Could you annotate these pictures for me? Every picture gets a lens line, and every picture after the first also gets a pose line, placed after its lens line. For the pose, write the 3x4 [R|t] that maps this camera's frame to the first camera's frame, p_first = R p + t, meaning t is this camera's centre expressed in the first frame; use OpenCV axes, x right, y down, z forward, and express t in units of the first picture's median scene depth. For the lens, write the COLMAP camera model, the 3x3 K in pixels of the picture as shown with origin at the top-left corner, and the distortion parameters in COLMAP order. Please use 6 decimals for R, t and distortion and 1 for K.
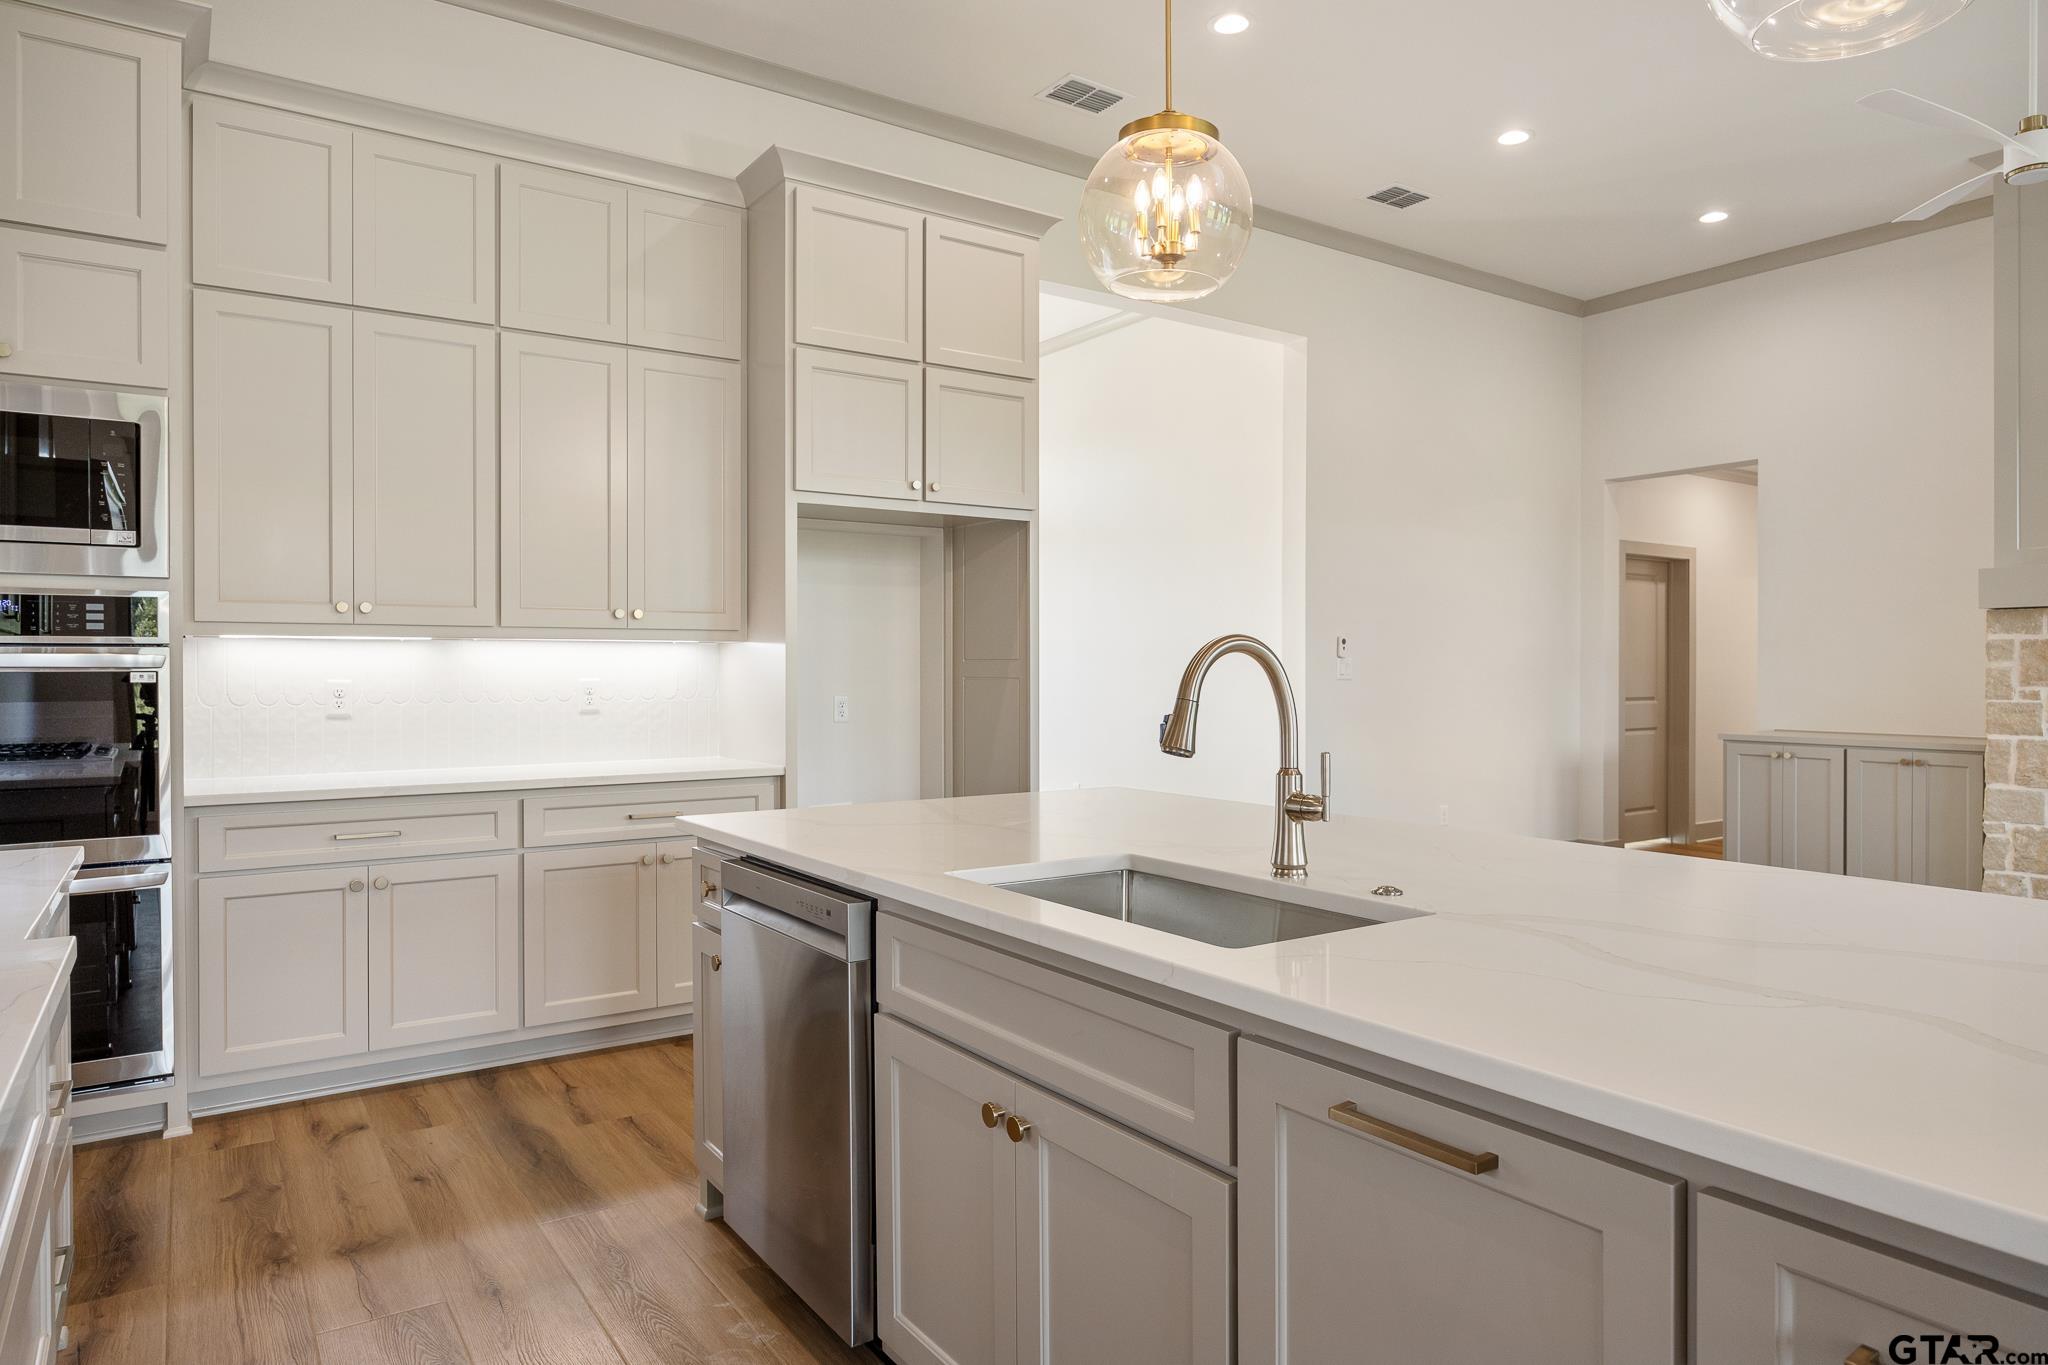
lens RADIAL K [[1239.4, 0, 1038.0], [0, 1239.4, 678.0], [0, 0, 1]] dist [-0.006633, 0.001703]
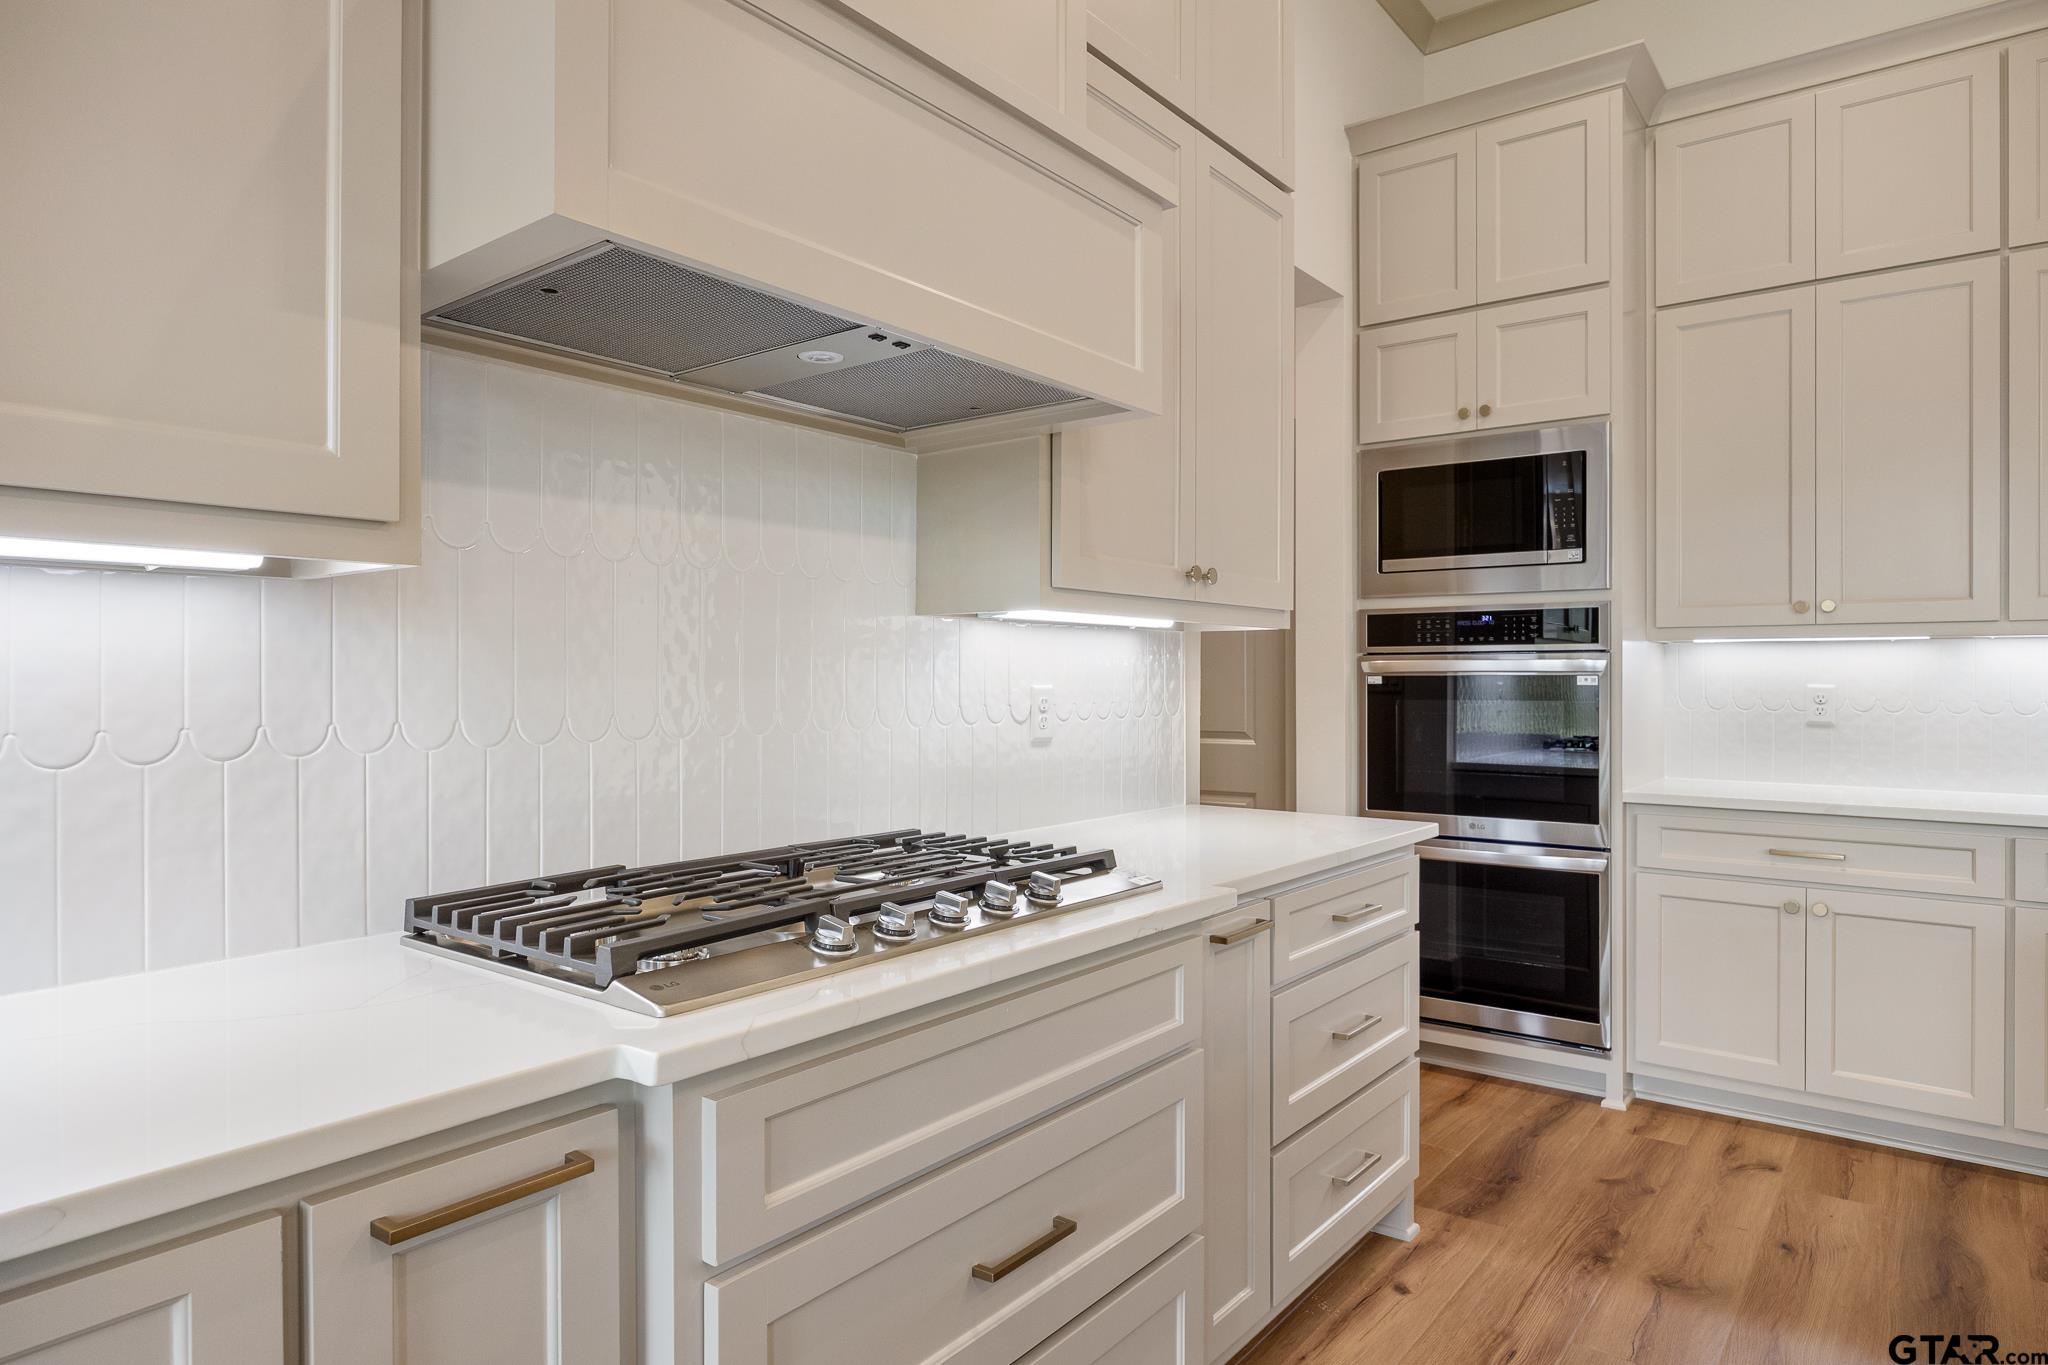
lens RADIAL K [[1205.4, 0, 1033.6], [0, 1205.4, 668.6], [0, 0, 1]] dist [-0.004568, -0.000599]
pose [[0.307551, 0.000371, -0.951531, 0.129114], [-0.007567, 0.999969, -0.002056, -0.004439], [0.951501, 0.007832, 0.307545, 0.178324]]
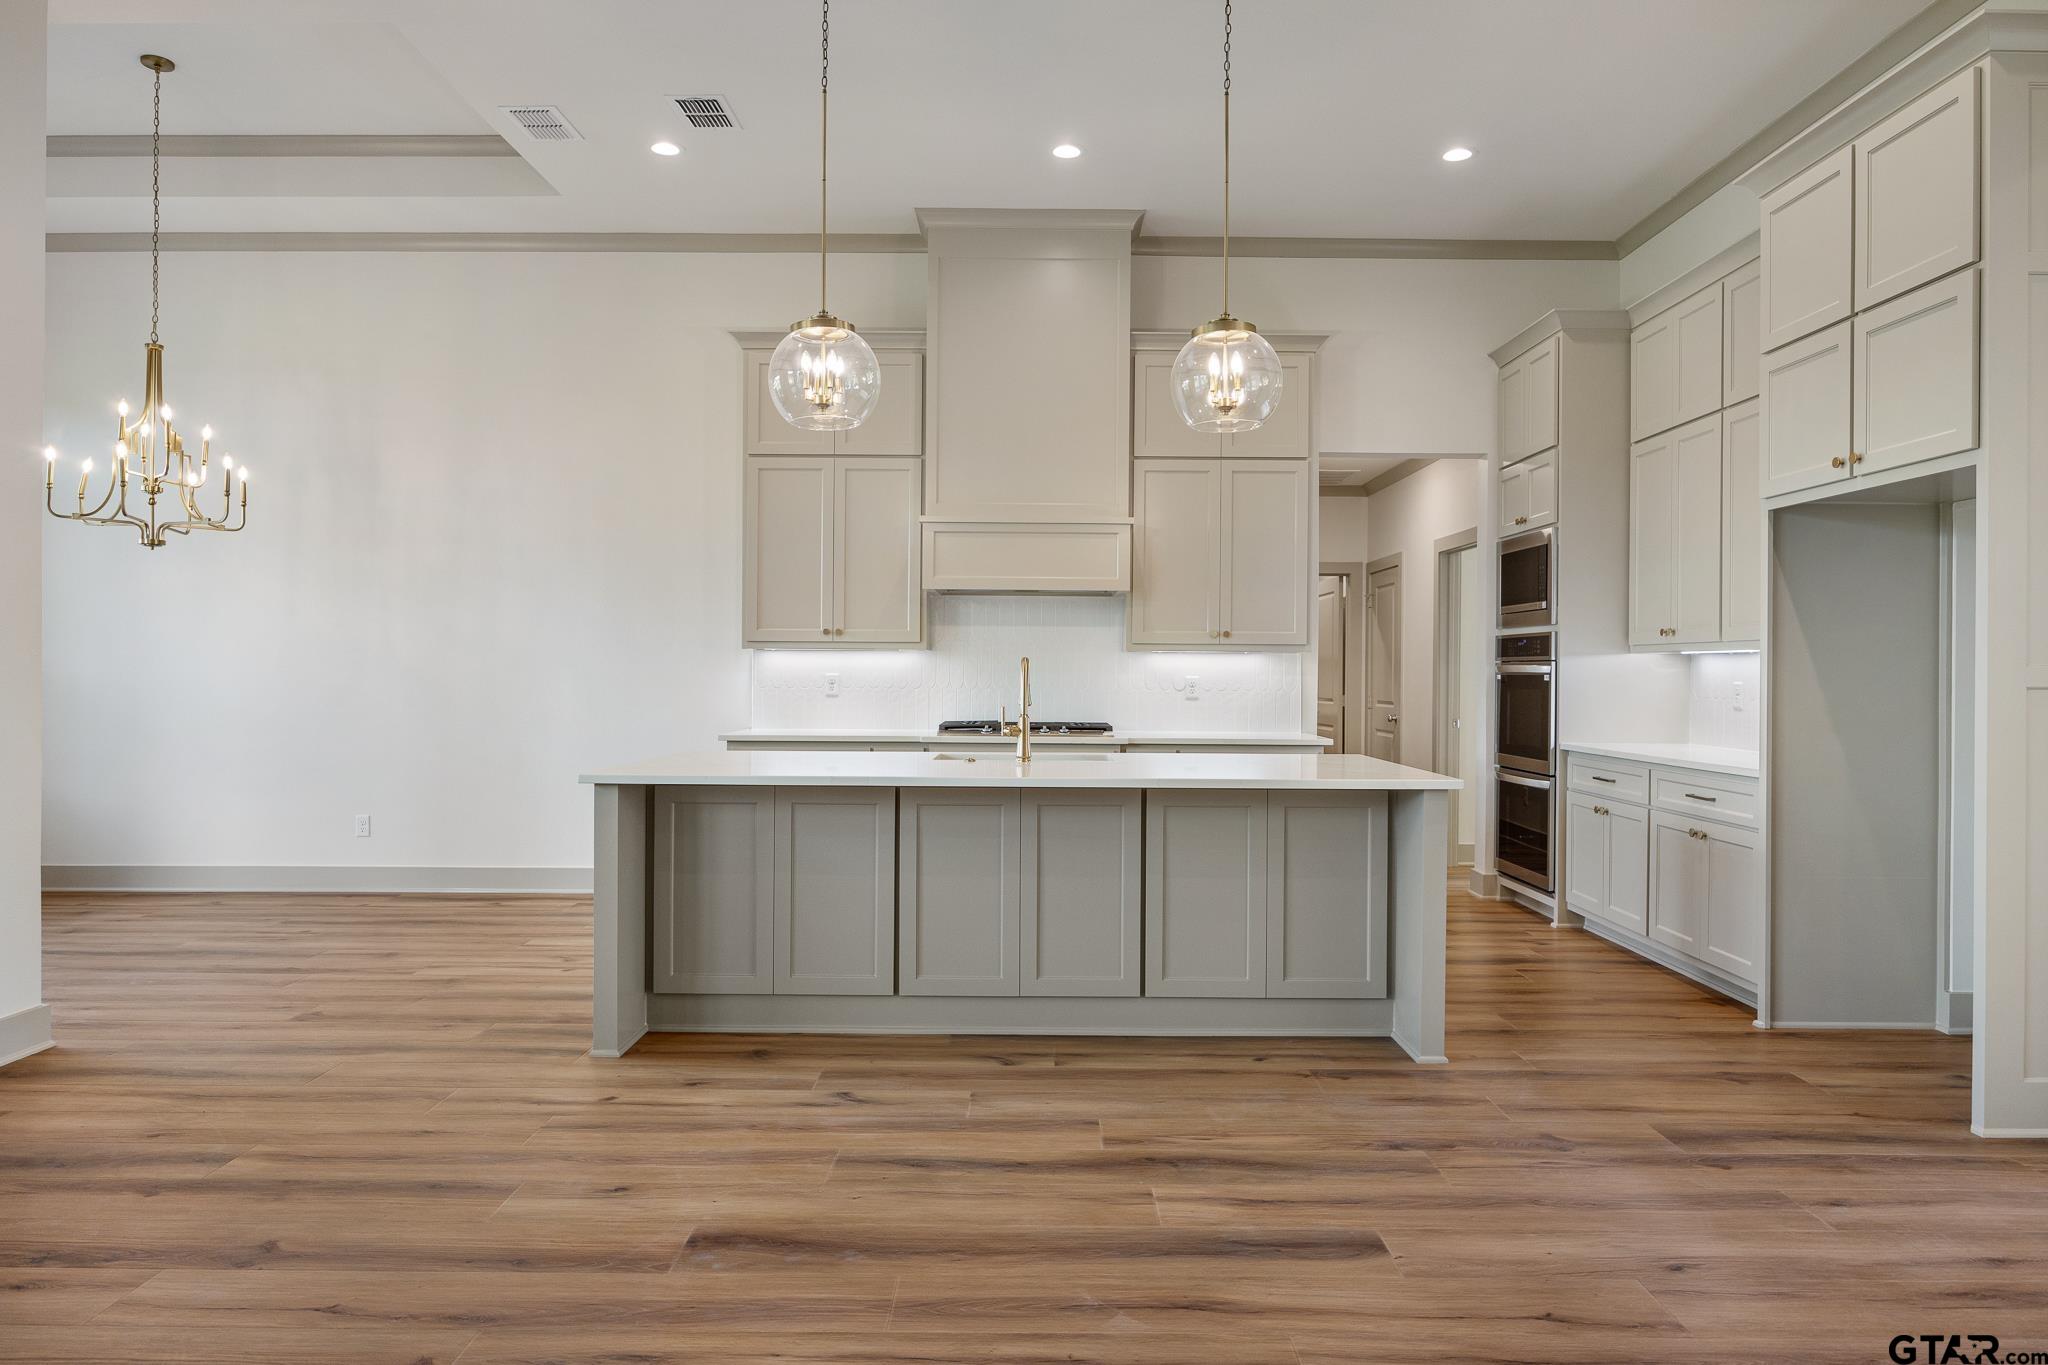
lens RADIAL K [[1281.4, 0, 1039.7], [0, 1281.4, 680.2], [0, 0, 1]] dist [-0.003936, 0.000820]
pose [[-0.562324, 0.002886, -0.826912, 1.177517], [-0.011499, 0.999870, 0.011309, -0.008616], [0.826837, 0.015868, -0.562217, 1.286308]]
